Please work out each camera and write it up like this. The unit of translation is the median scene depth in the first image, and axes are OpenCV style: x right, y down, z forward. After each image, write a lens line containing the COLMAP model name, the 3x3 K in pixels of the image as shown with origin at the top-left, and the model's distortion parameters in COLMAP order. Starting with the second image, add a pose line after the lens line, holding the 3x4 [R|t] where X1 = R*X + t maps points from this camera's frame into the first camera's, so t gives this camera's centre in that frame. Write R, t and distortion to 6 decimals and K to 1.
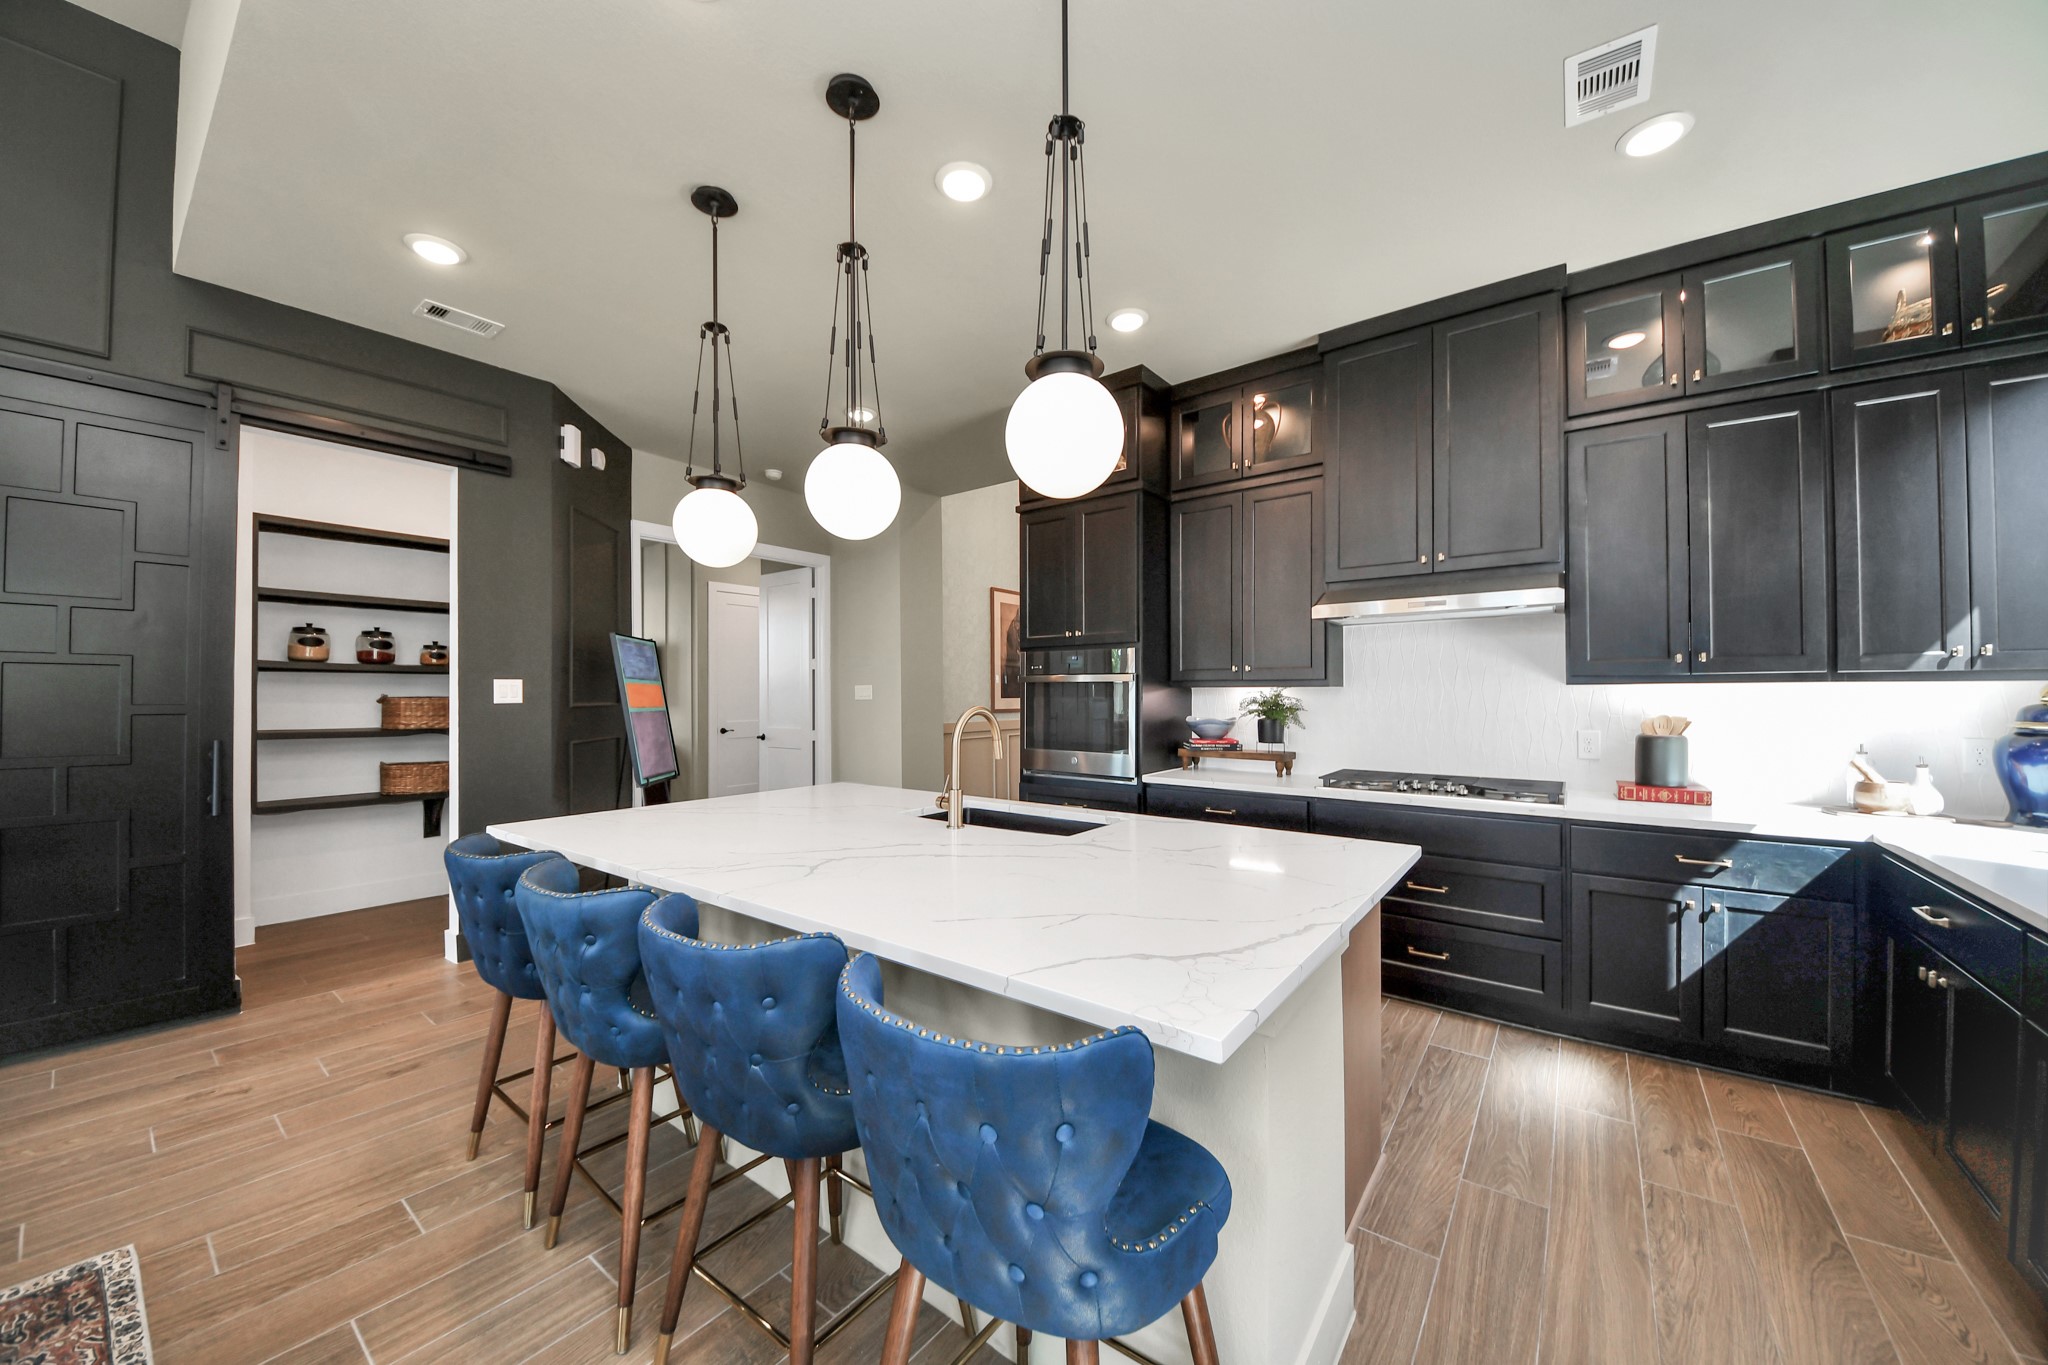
lens RADIAL K [[745.8, 0, 999.0], [0, 745.8, 693.6], [0, 0, 1]] dist [0.012246, -0.014200]
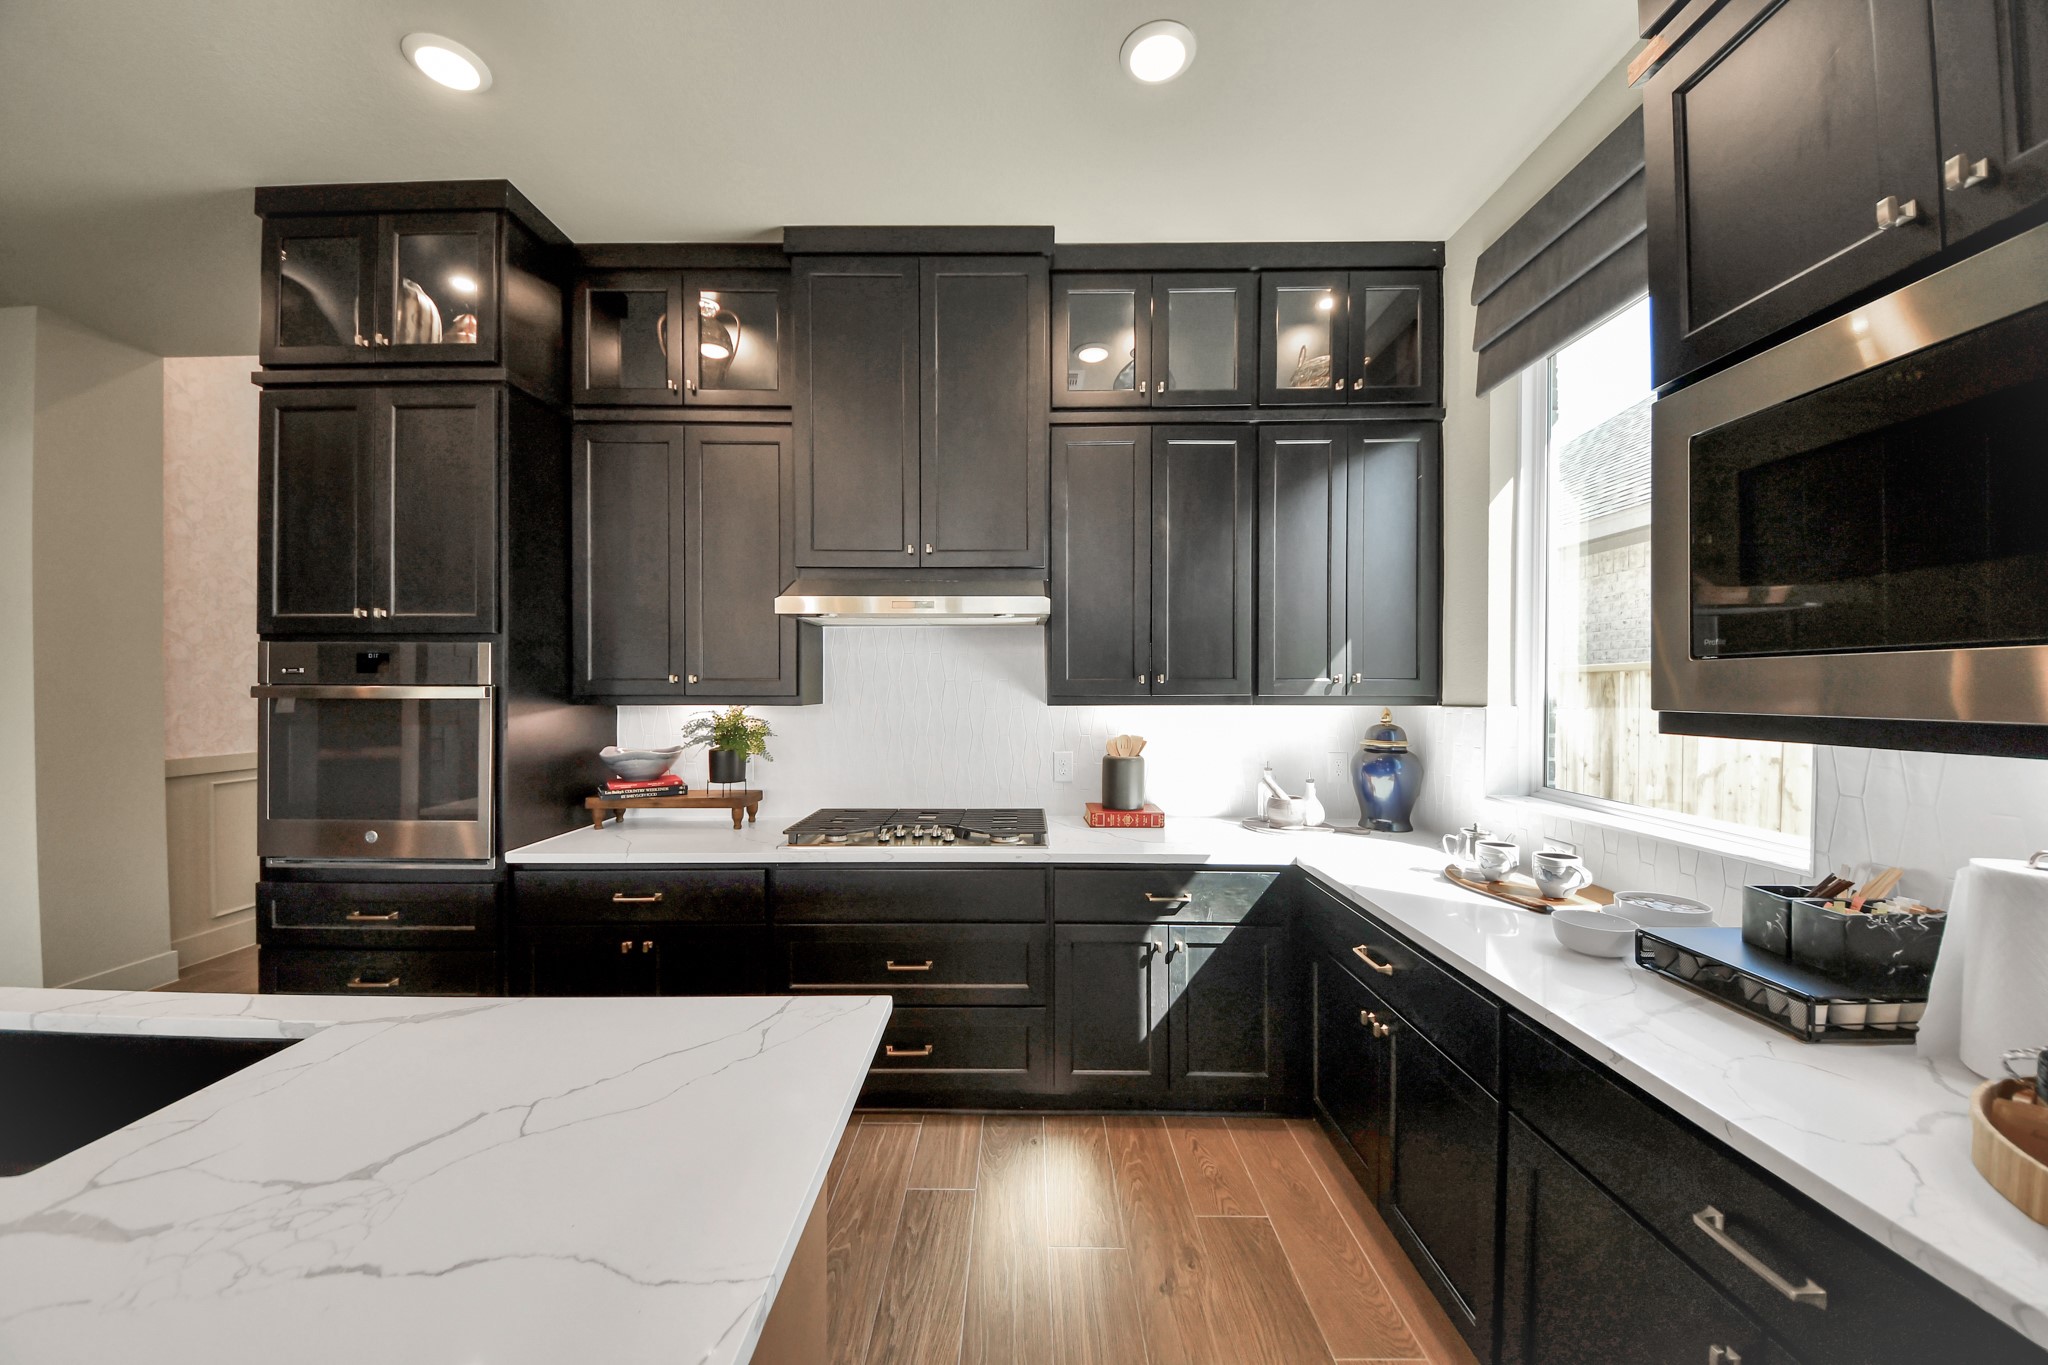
lens RADIAL K [[745.8, 0, 999.0], [0, 745.8, 693.6], [0, 0, 1]] dist [0.012246, -0.014200]
pose [[0.815525, 0.006046, 0.578691, 0.200880], [-0.005921, 0.999980, -0.002103, -0.025594], [-0.578692, -0.001712, 0.815544, 0.318283]]
